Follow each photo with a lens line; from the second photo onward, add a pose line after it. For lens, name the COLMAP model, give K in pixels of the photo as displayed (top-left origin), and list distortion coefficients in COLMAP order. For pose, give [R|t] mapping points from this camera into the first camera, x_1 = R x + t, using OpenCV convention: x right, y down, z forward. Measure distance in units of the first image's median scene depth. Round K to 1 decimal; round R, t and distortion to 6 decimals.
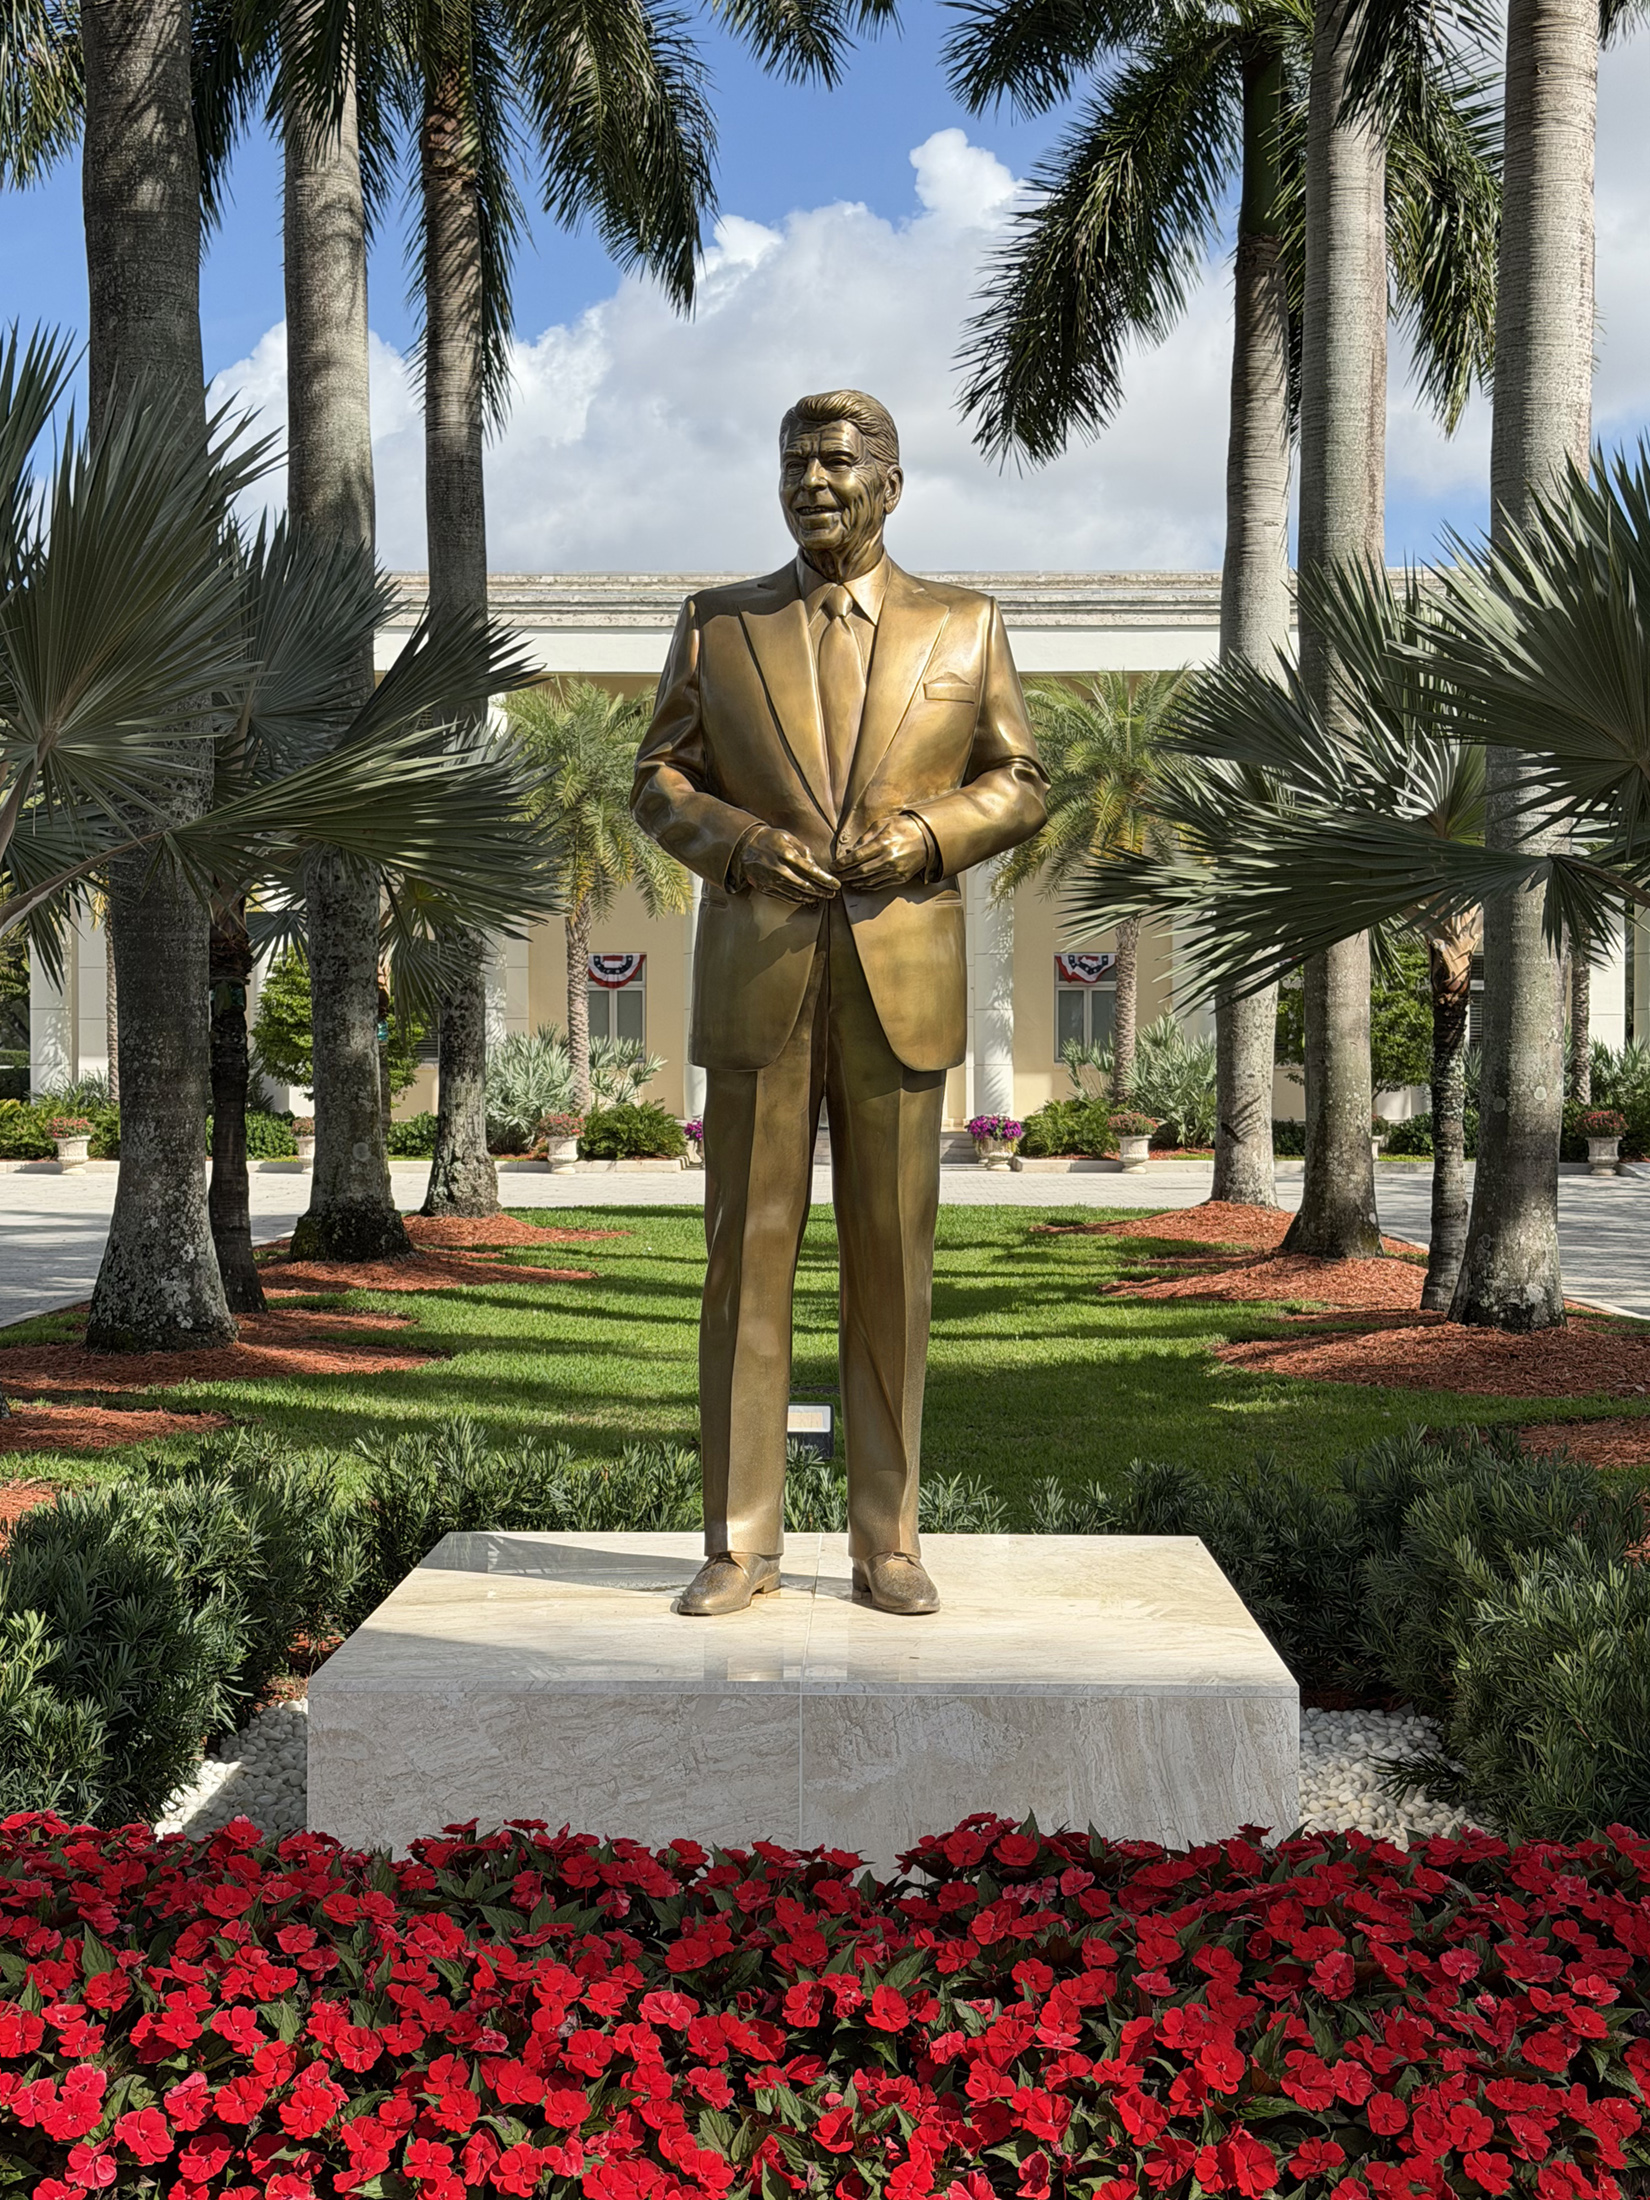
lens RADIAL K [[3139.3, 0, 817.5], [0, 3139.3, 1107.8], [0, 0, 1]] dist [0.051350, -0.126268]
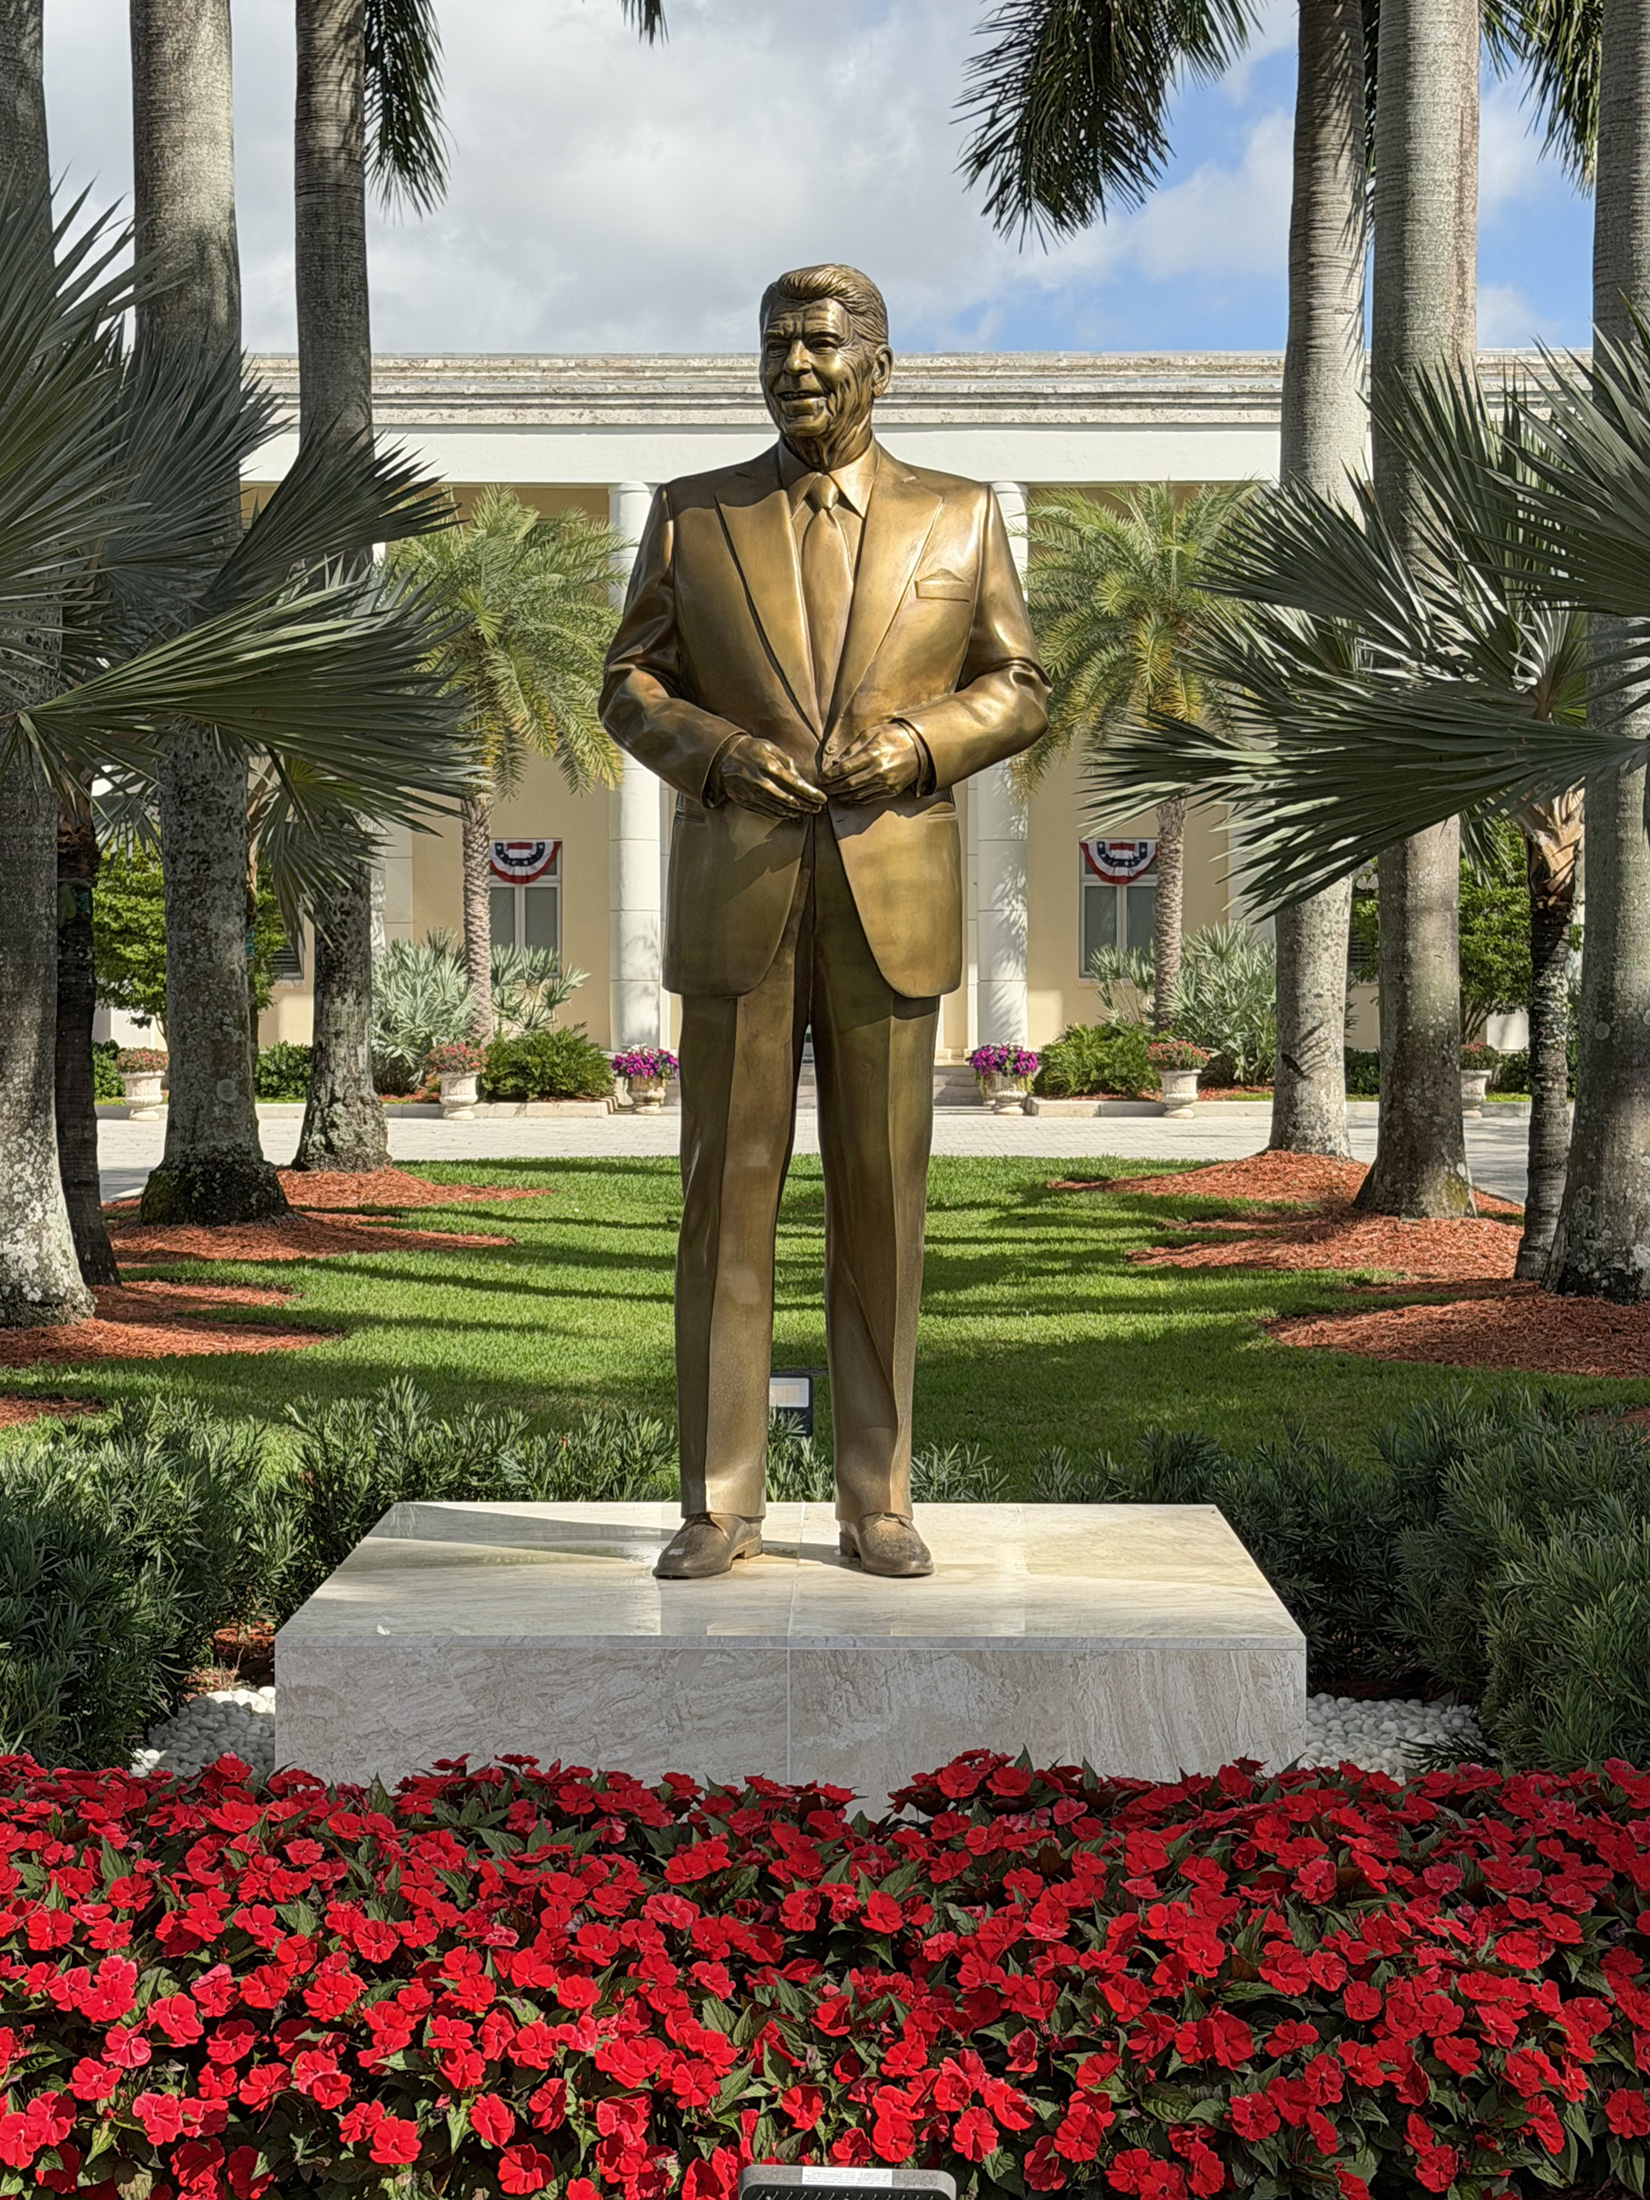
lens RADIAL K [[4095.7, 0, 828.6], [0, 4095.7, 1134.6], [0, 0, 1]] dist [0.004373, -0.226611]
pose [[0.999914, -0.001835, 0.013019, -0.006645], [0.001518, 0.999704, 0.024278, -0.000602], [-0.013060, -0.024256, 0.999620, -0.179718]]
